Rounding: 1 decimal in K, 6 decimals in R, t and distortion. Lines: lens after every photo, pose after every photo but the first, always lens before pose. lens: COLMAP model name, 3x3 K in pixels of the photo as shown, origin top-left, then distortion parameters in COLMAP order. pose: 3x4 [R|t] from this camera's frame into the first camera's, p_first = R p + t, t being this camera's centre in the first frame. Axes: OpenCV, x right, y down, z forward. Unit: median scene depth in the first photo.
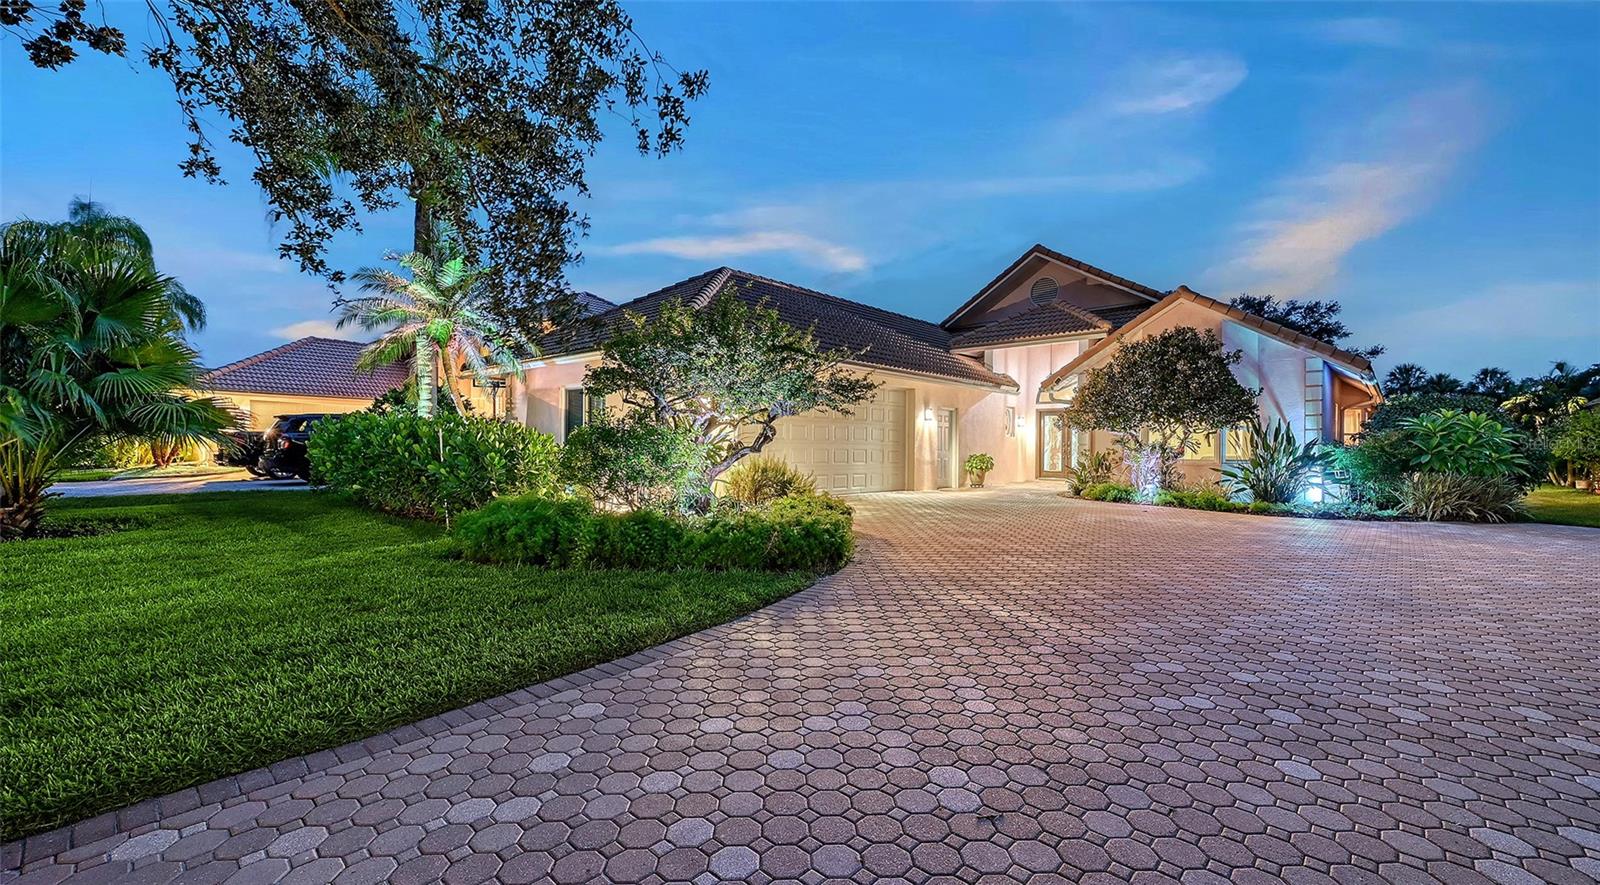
lens RADIAL K [[641.0, 0, 848.3], [0, 641.0, 438.1], [0, 0, 1]] dist [-0.000039, 0.000077]
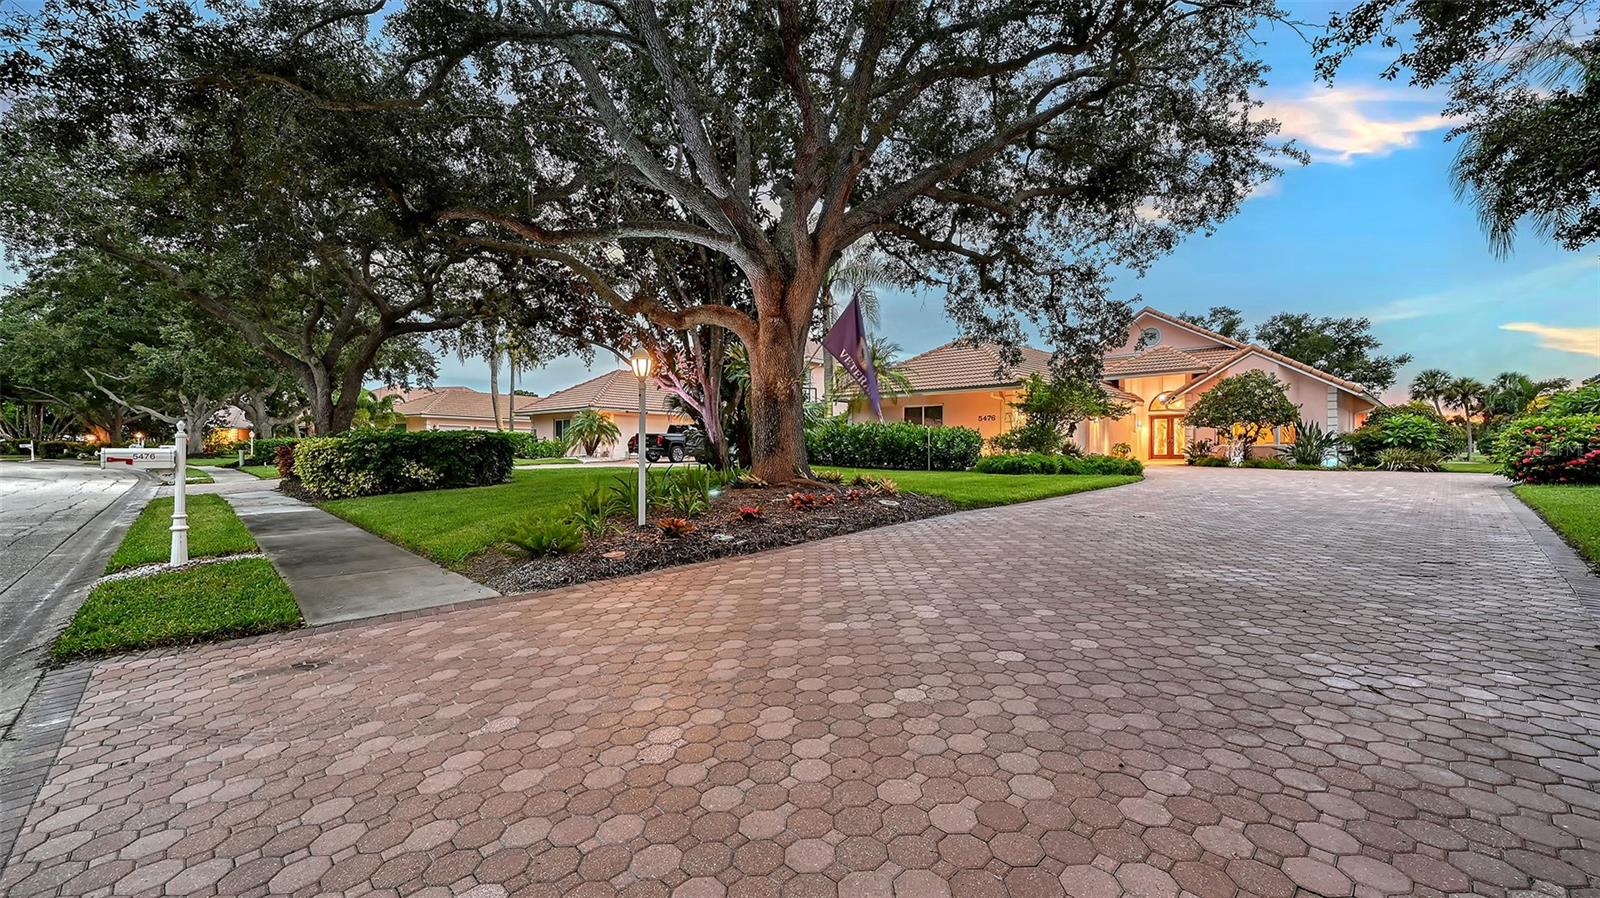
lens RADIAL K [[627.8, 0, 836.1], [0, 627.8, 460.5], [0, 0, 1]] dist [-0.000676, -0.000153]
pose [[0.998177, -0.007672, -0.059873, -0.450785], [0.009260, 0.999611, 0.026292, 0.020463], [0.059648, -0.026799, 0.997860, -0.681435]]
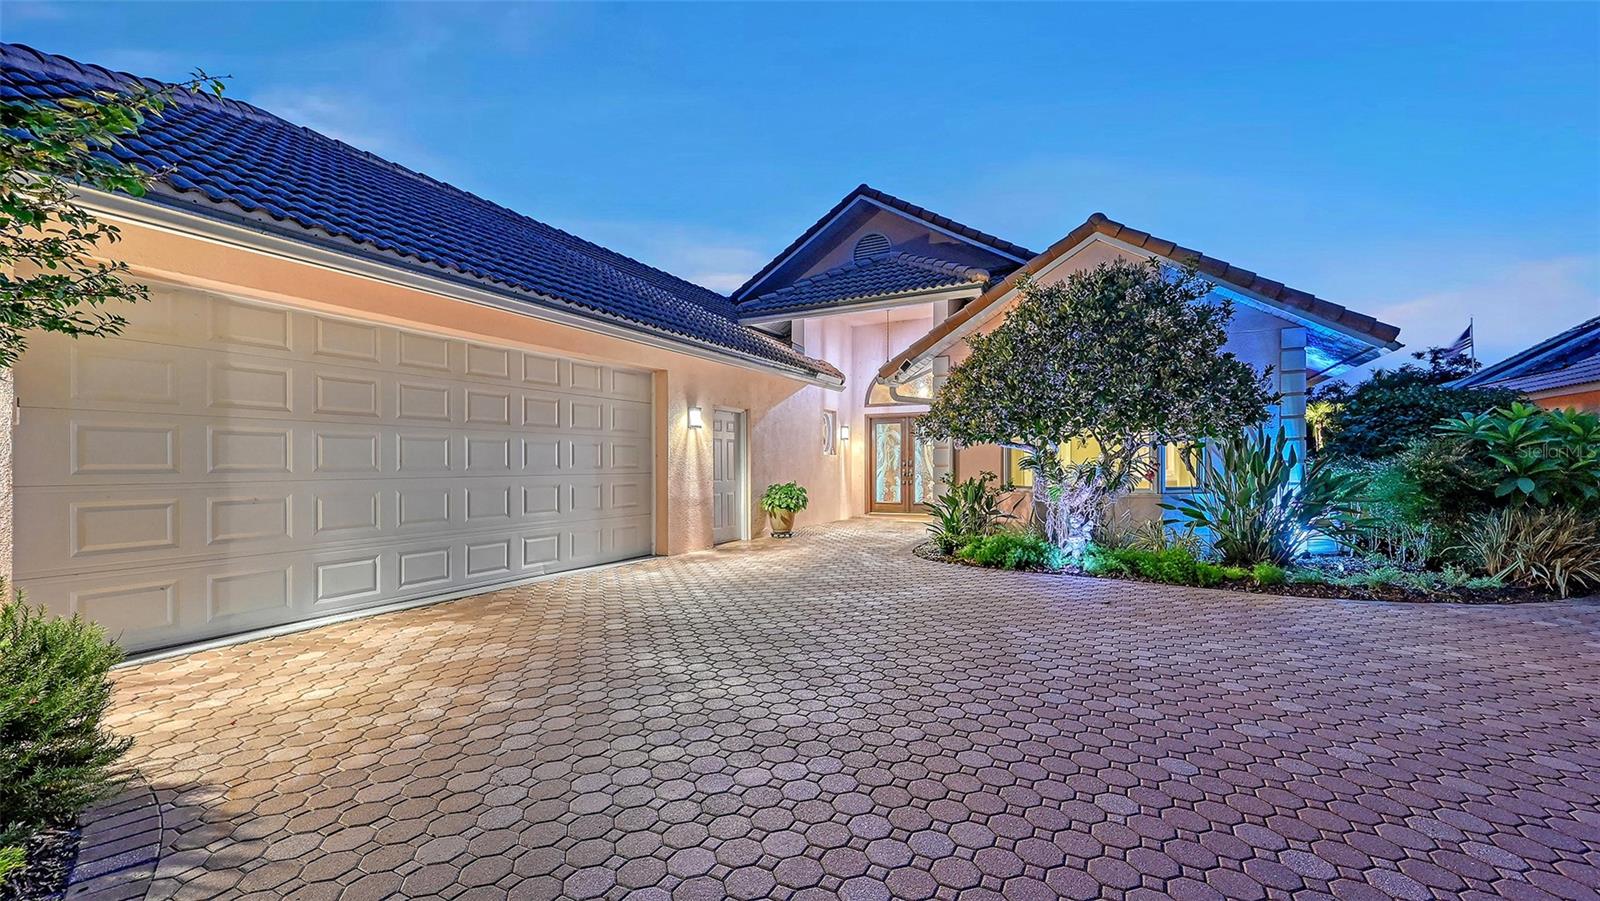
lens RADIAL K [[643.1, 0, 789.2], [0, 643.1, 458.7], [0, 0, 1]] dist [-0.000385, 0.000299]
pose [[0.979886, -0.012668, 0.199154, 0.086270], [0.011474, 0.999909, 0.007152, -0.003561], [-0.199226, -0.004723, 0.979942, 0.396251]]
